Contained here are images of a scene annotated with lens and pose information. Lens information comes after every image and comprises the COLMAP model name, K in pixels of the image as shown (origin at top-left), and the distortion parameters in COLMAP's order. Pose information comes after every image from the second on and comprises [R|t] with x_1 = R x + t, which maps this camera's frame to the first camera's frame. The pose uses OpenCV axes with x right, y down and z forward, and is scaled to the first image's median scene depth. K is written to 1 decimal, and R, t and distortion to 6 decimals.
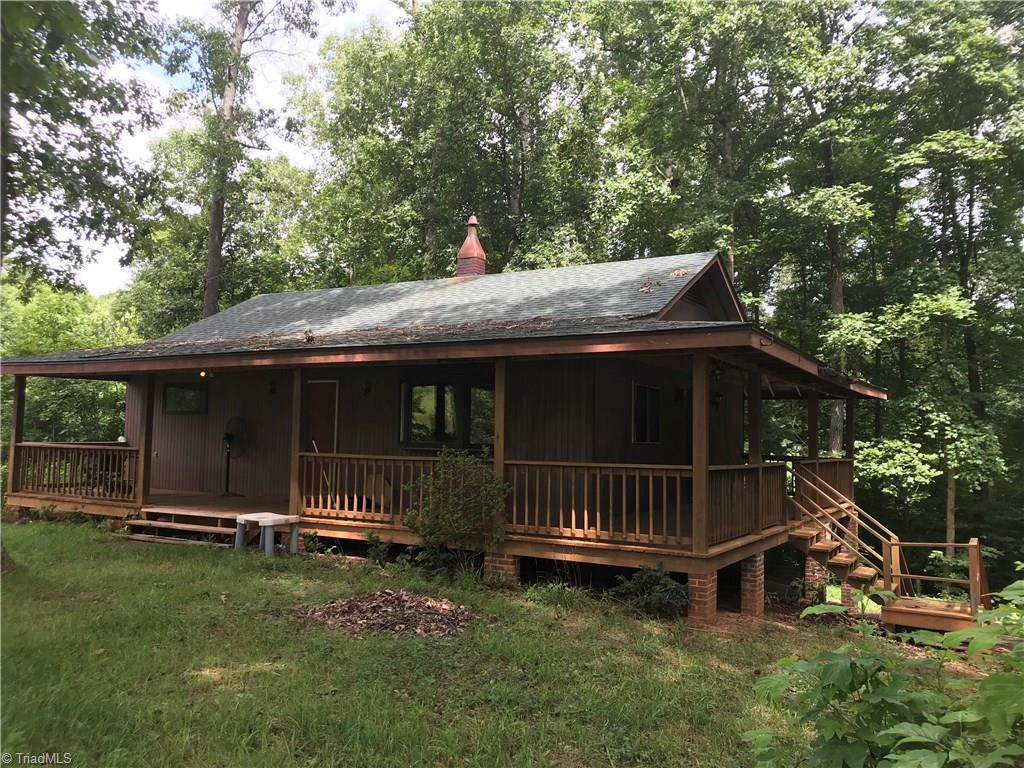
lens RADIAL K [[840.1, 0, 512.0], [0, 840.1, 384.0], [0, 0, 1]] dist [0.006855, 0.005600]
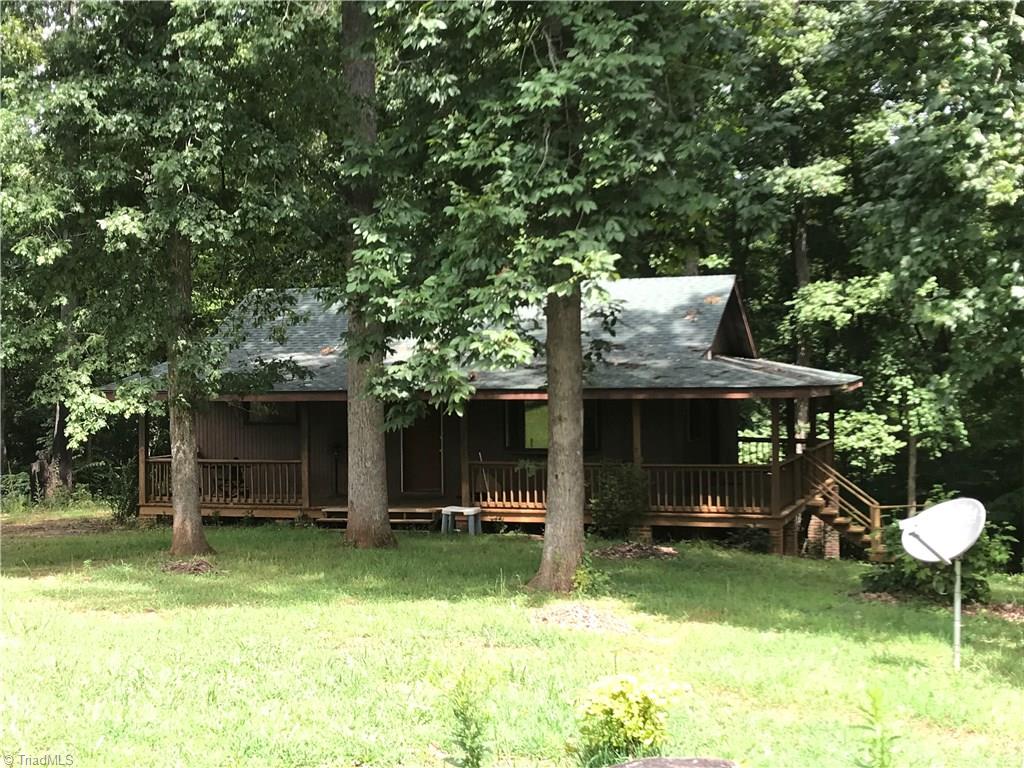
lens RADIAL K [[1444.9, 0, 512.0], [0, 1444.9, 384.0], [0, 0, 1]] dist [-0.015450, -0.044868]
pose [[0.977463, -0.030327, 0.208915, -0.315414], [0.015577, 0.997291, 0.071888, -0.098236], [-0.210530, -0.067014, 0.975288, -0.594420]]
